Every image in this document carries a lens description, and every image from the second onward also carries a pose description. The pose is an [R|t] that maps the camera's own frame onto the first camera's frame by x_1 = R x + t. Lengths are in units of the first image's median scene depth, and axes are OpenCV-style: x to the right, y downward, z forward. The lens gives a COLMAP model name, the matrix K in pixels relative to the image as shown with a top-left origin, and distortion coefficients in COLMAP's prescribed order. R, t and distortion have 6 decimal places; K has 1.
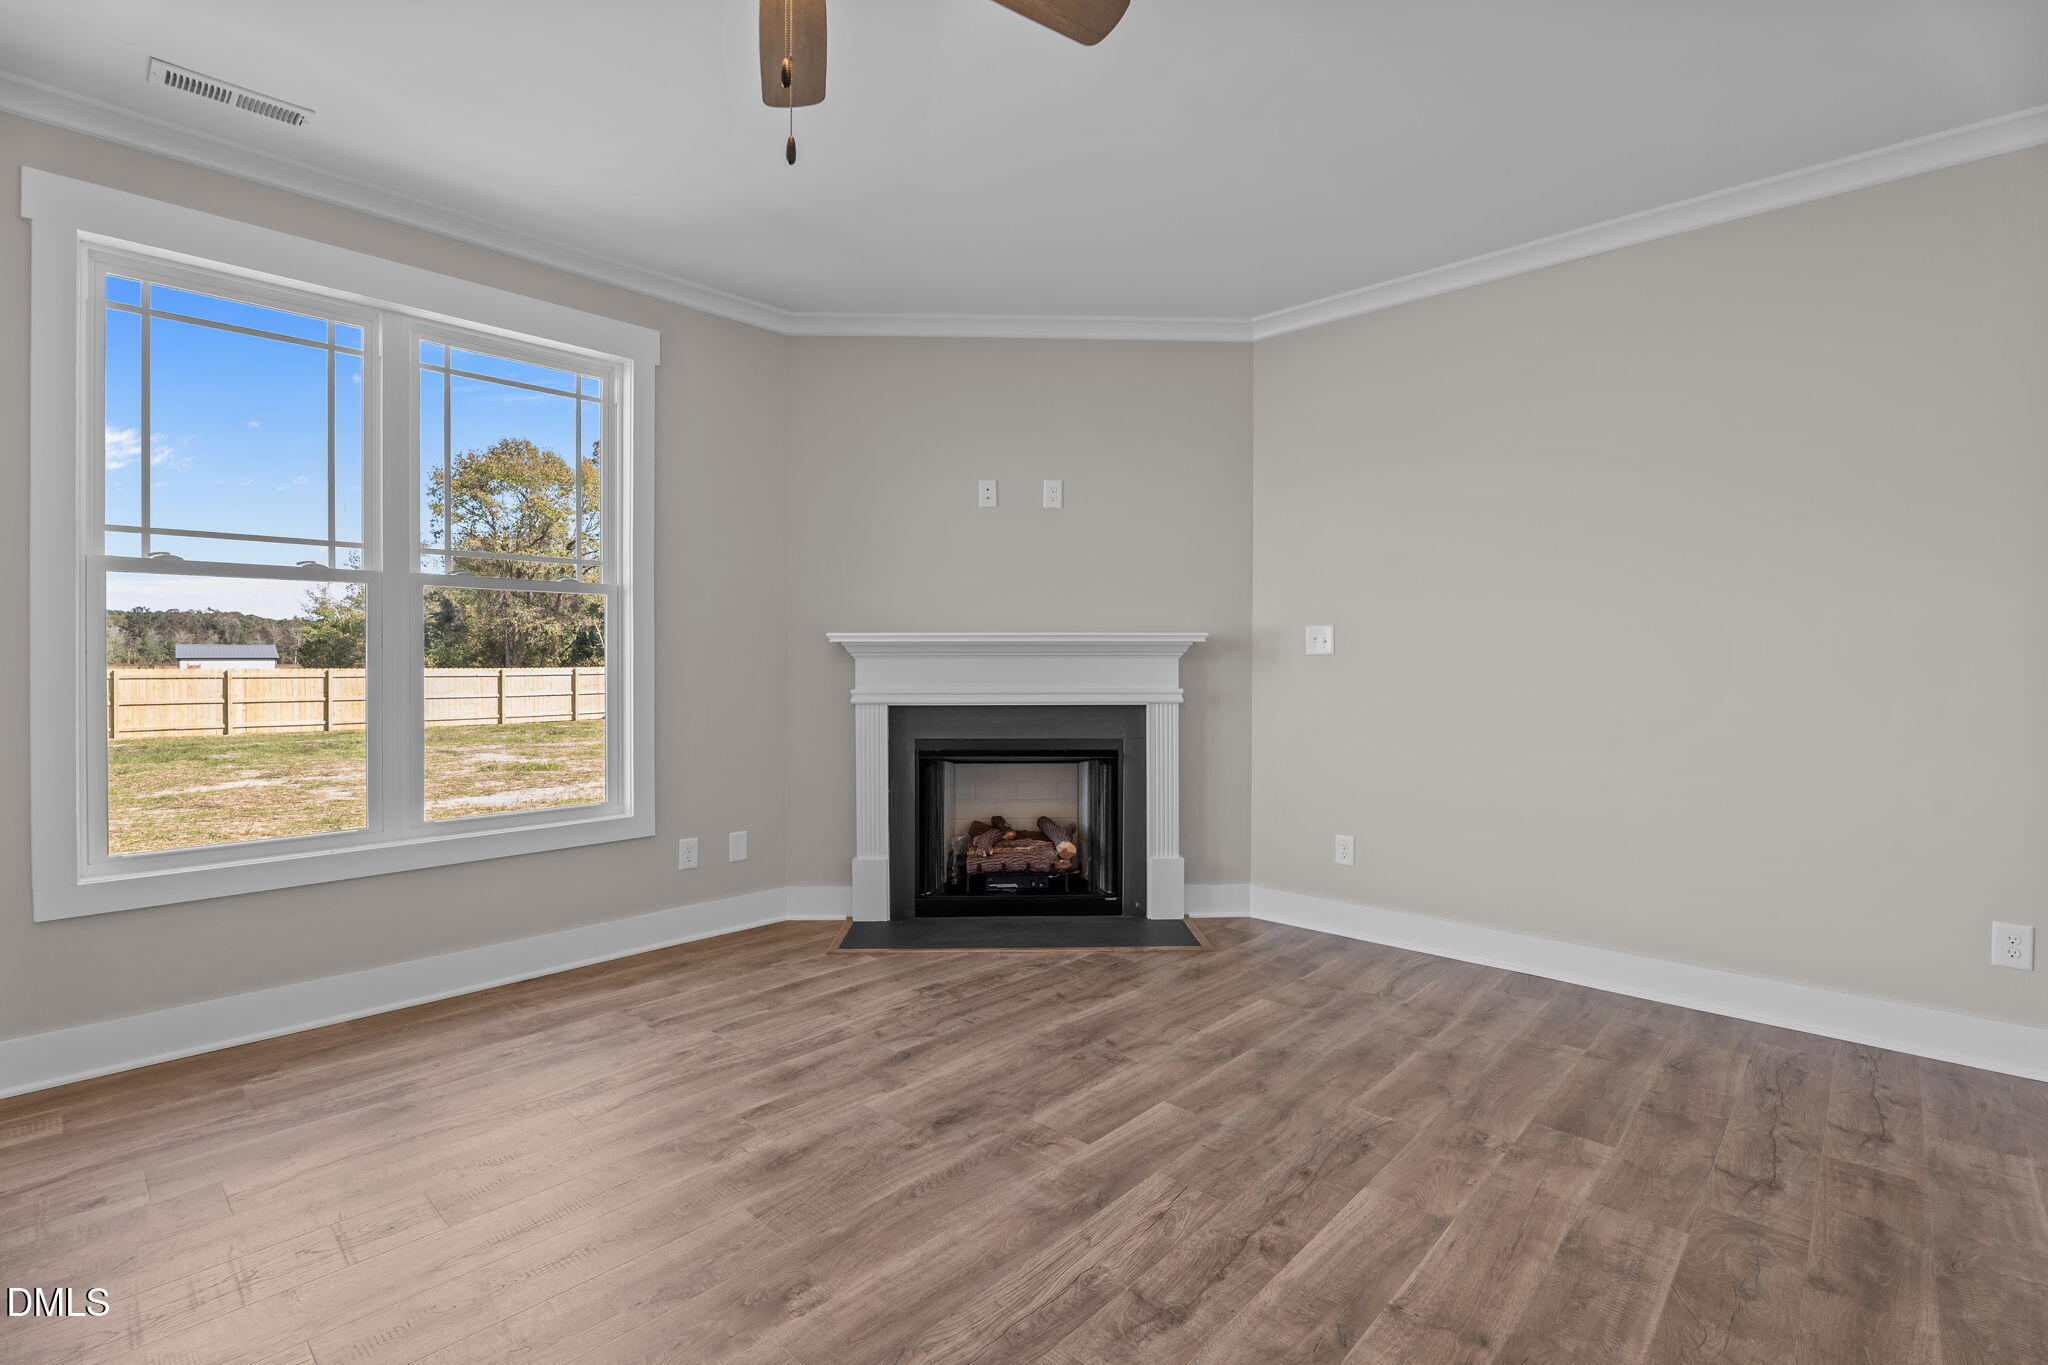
lens RADIAL K [[939.4, 0, 1035.0], [0, 939.4, 665.5], [0, 0, 1]] dist [-0.019442, -0.000122]
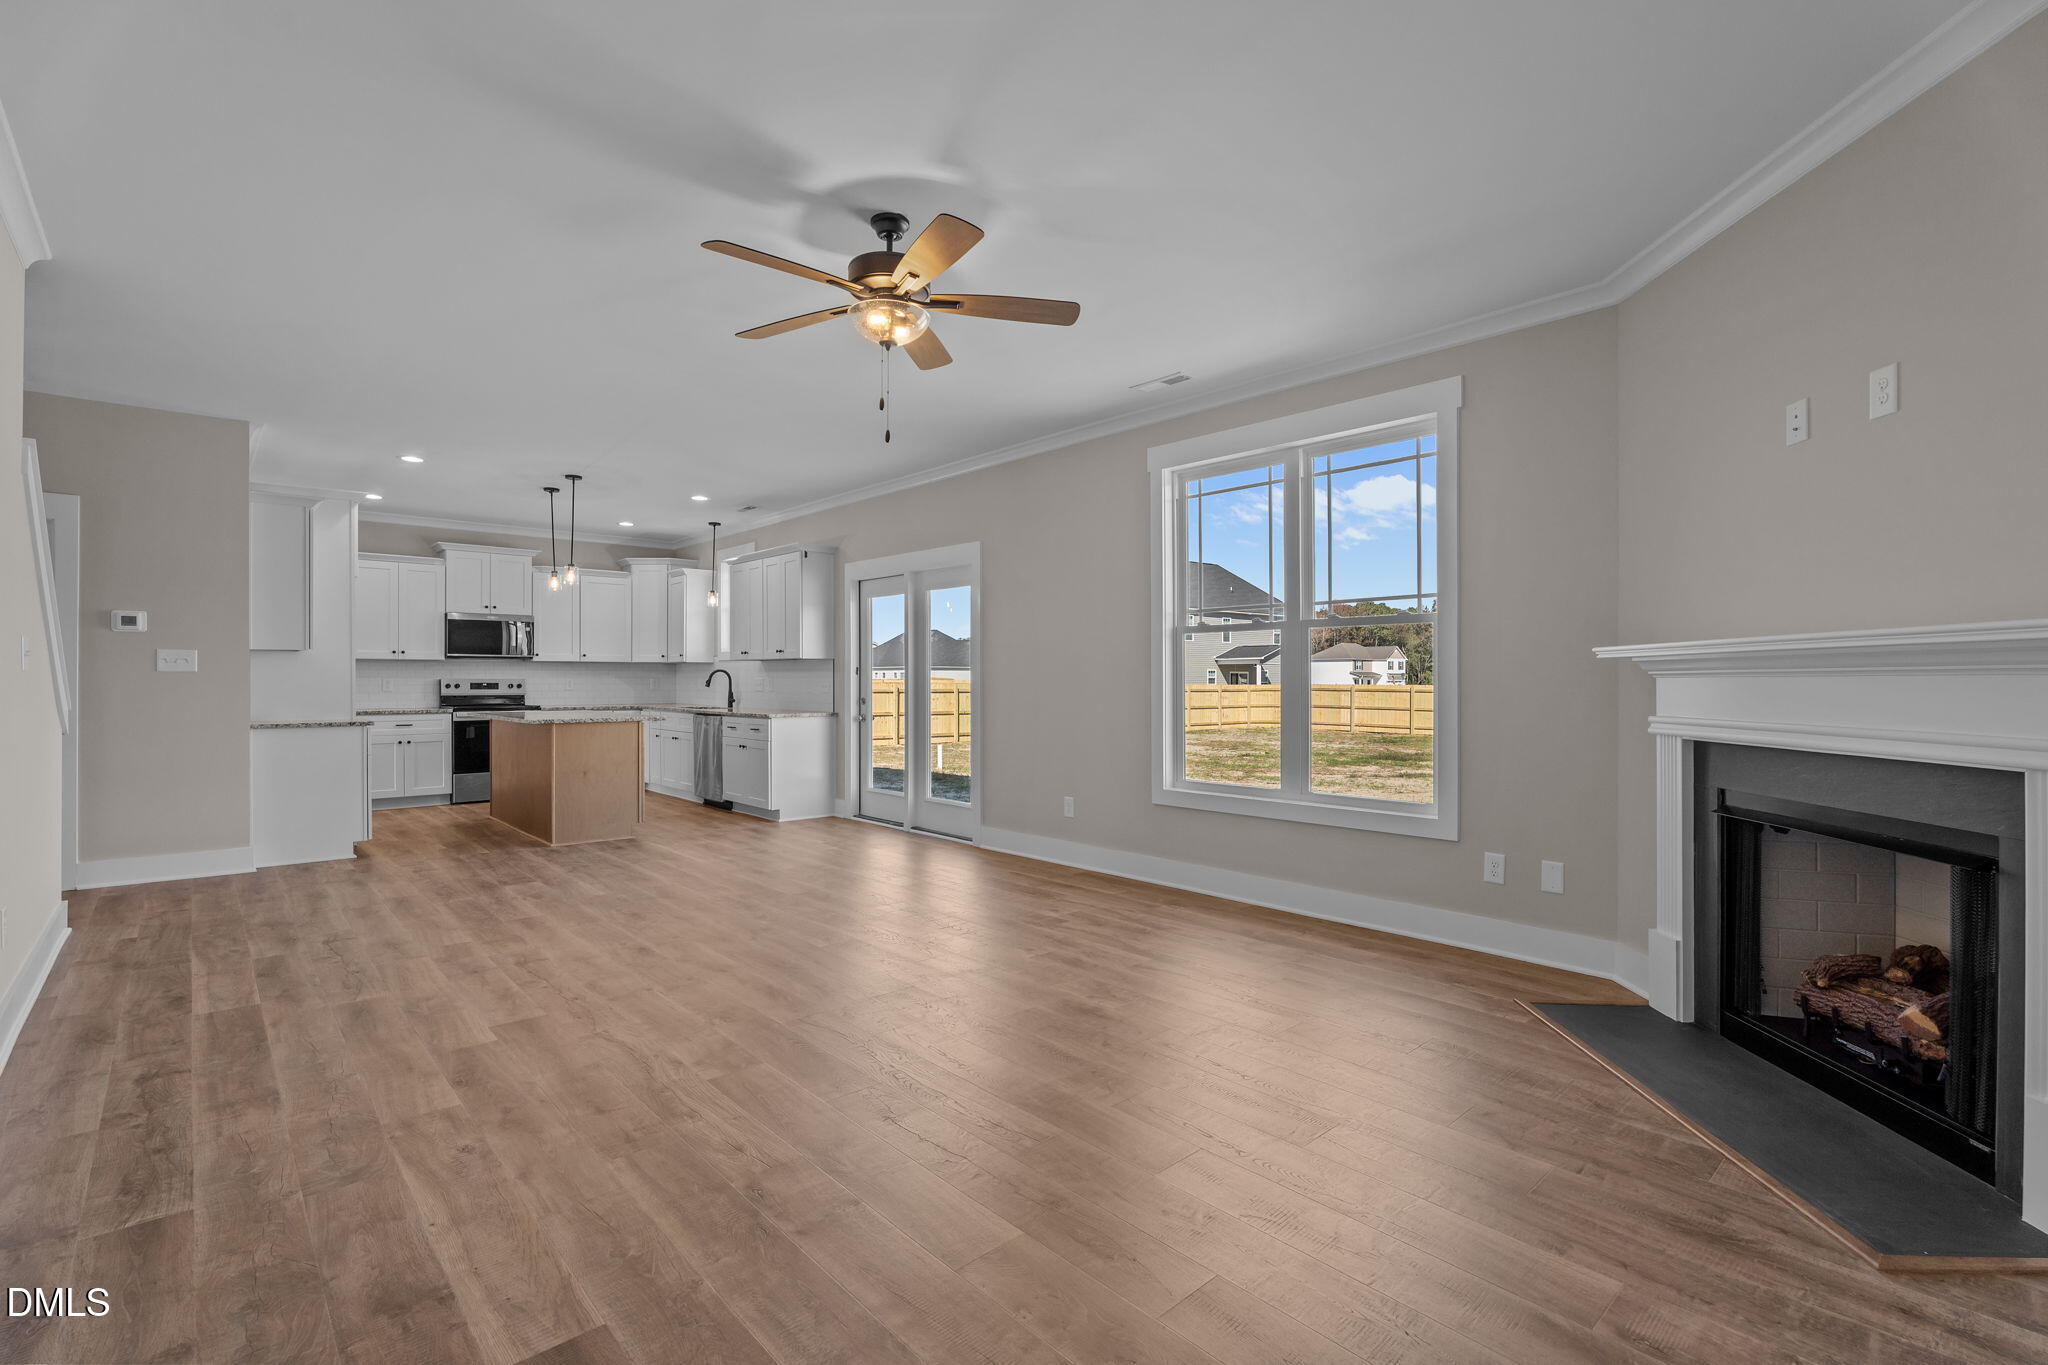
lens RADIAL K [[944.5, 0, 1024.0], [0, 944.5, 682.5], [0, 0, 1]] dist [-0.015293, 0.000277]
pose [[-0.098494, 0.004329, -0.995128, 0.638929], [-0.004401, 0.999979, 0.004785, -0.004828], [0.995128, 0.004851, -0.098473, 0.531715]]
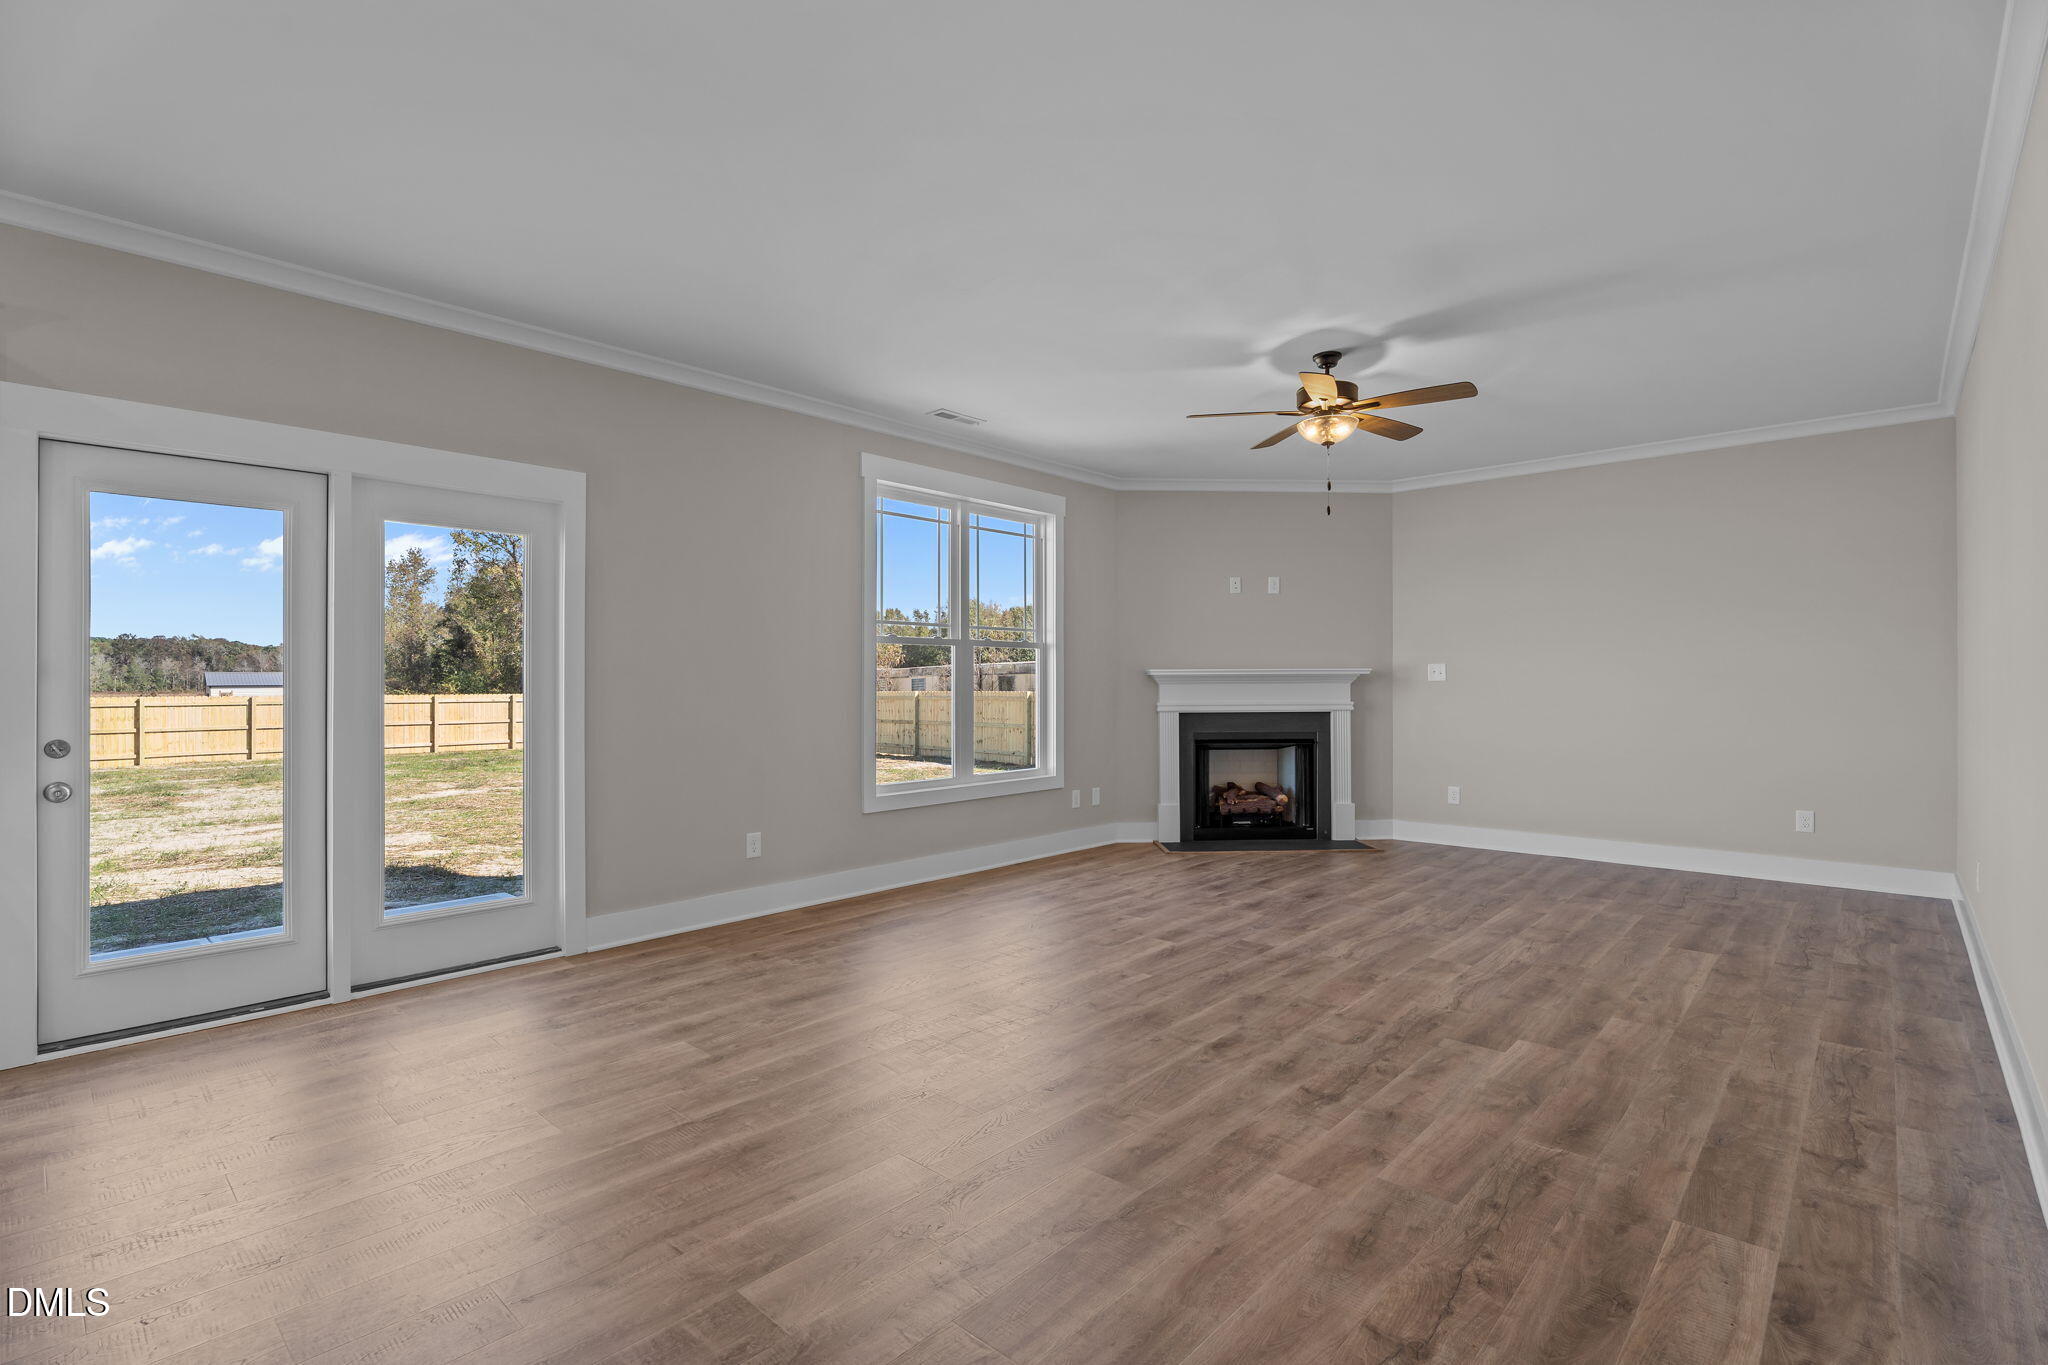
lens RADIAL K [[967.9, 0, 1024.0], [0, 967.9, 682.5], [0, 0, 1]] dist [-0.016558, -0.000098]
pose [[0.999911, -0.004837, 0.012394, -0.445194], [0.004918, 0.999967, -0.006512, -0.001407], [-0.012362, 0.006573, 0.999902, -0.704519]]
